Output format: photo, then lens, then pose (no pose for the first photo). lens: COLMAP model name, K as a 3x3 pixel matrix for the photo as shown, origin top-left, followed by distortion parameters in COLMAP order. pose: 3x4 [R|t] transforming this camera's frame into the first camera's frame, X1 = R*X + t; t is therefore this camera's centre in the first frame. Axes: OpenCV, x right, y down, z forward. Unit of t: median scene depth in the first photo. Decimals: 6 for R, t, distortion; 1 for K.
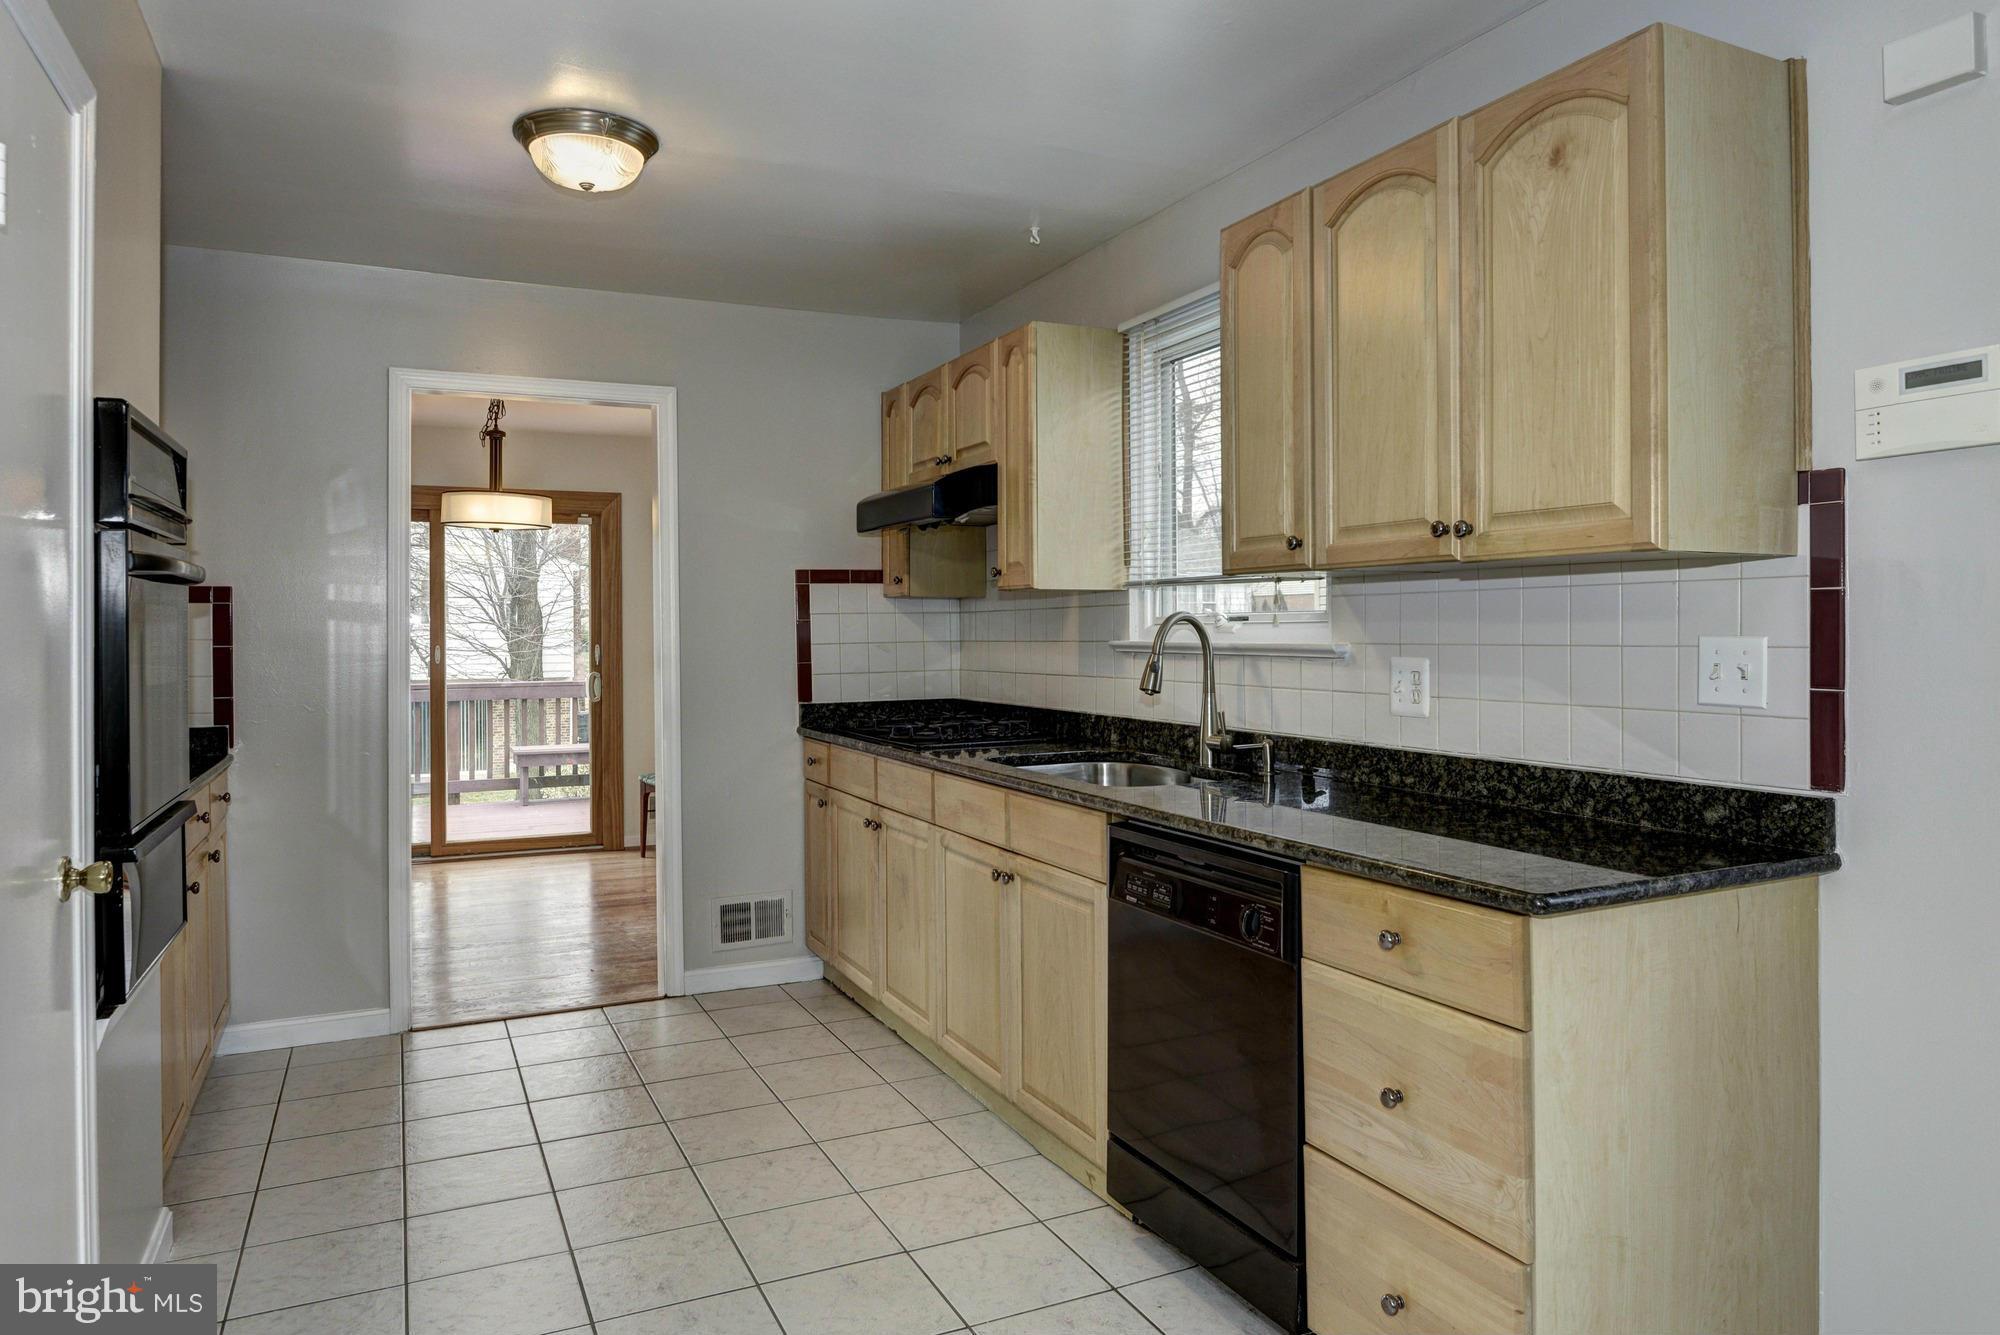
lens RADIAL K [[1261.8, 0, 1006.0], [0, 1261.8, 631.0], [0, 0, 1]] dist [0.002242, -0.000987]
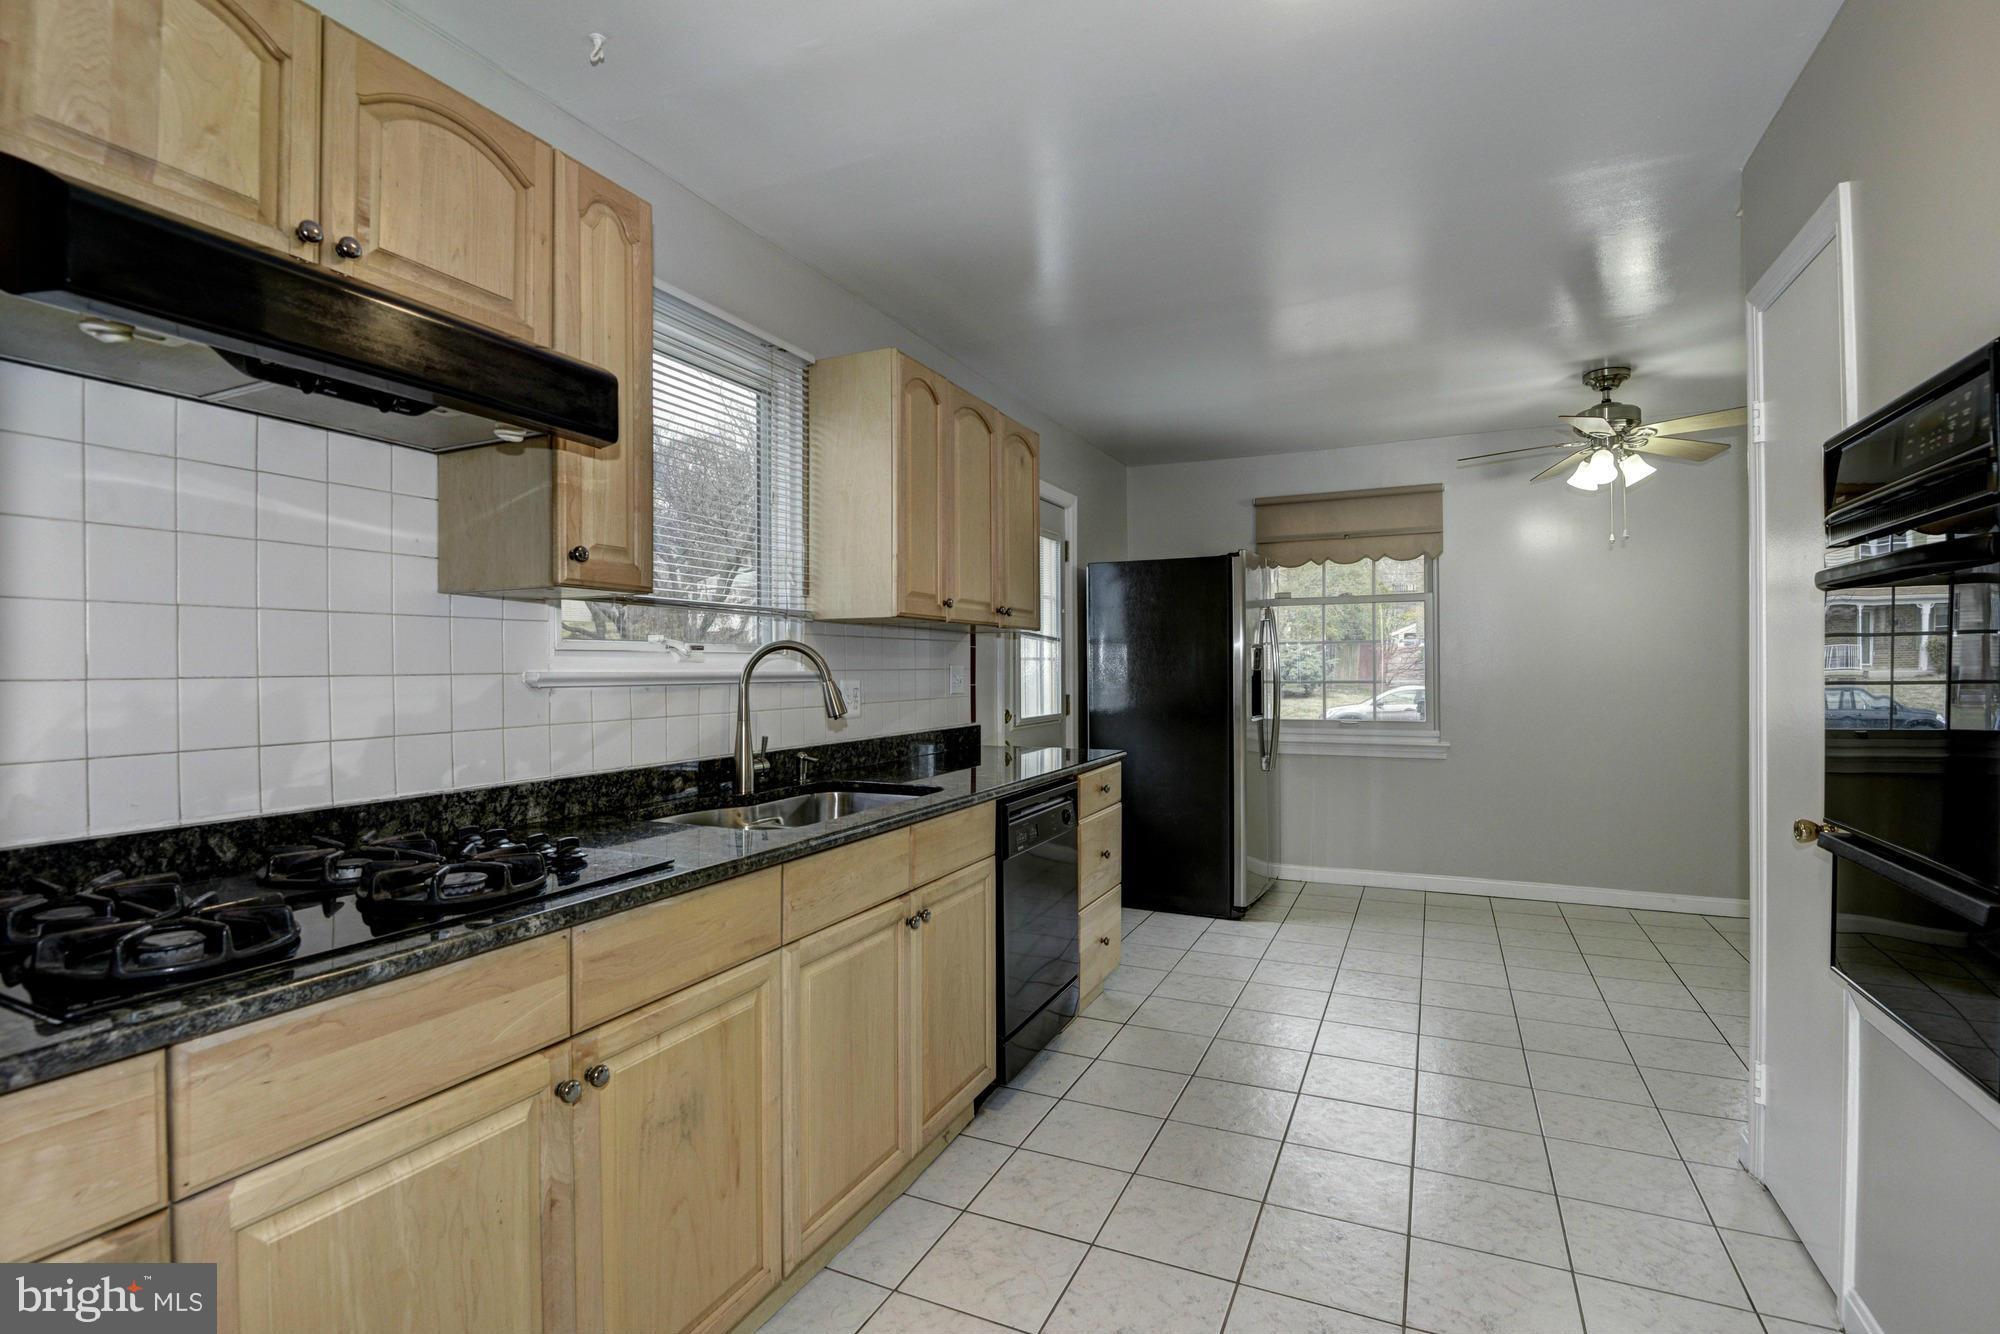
lens RADIAL K [[917.4, 0, 1000.0], [0, 917.4, 667.0], [0, 0, 1]] dist [-0.000396, -0.000208]
pose [[-0.628055, 0.008269, 0.778125, -0.758114], [0.008221, 0.999958, -0.003991, 0.014802], [-0.778126, 0.003890, -0.628096, 1.830480]]
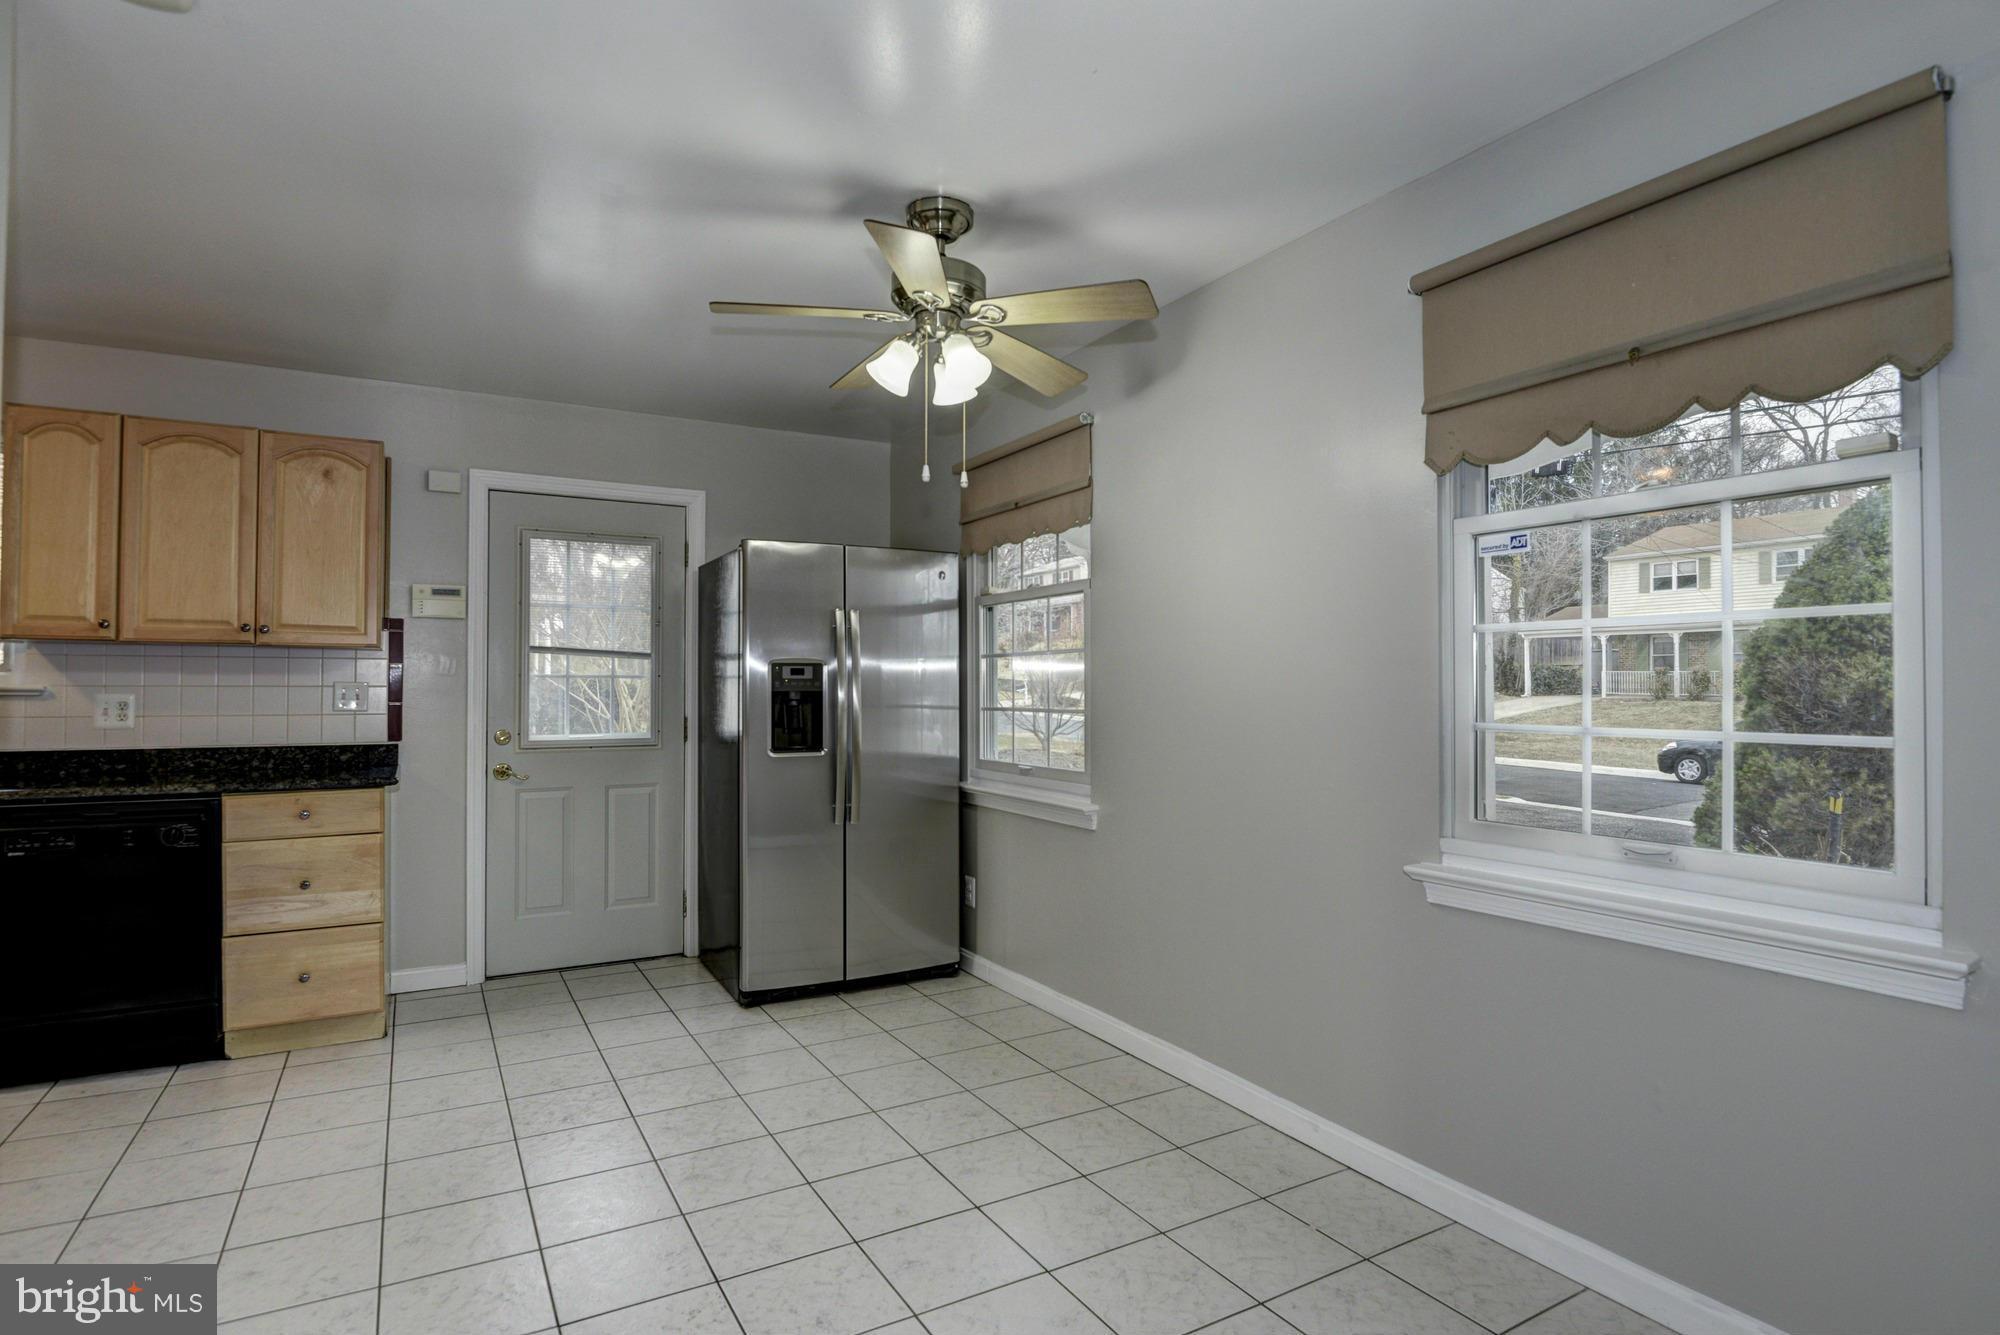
lens RADIAL K [[1014.4, 0, 996.7], [0, 1014.4, 670.3], [0, 0, 1]] dist [-0.000333, -0.000906]
pose [[-0.061955, 0.024562, 0.997777, -1.288630], [-0.002011, 0.999692, -0.024734, 0.024276], [-0.998077, -0.003539, -0.061887, -0.096062]]
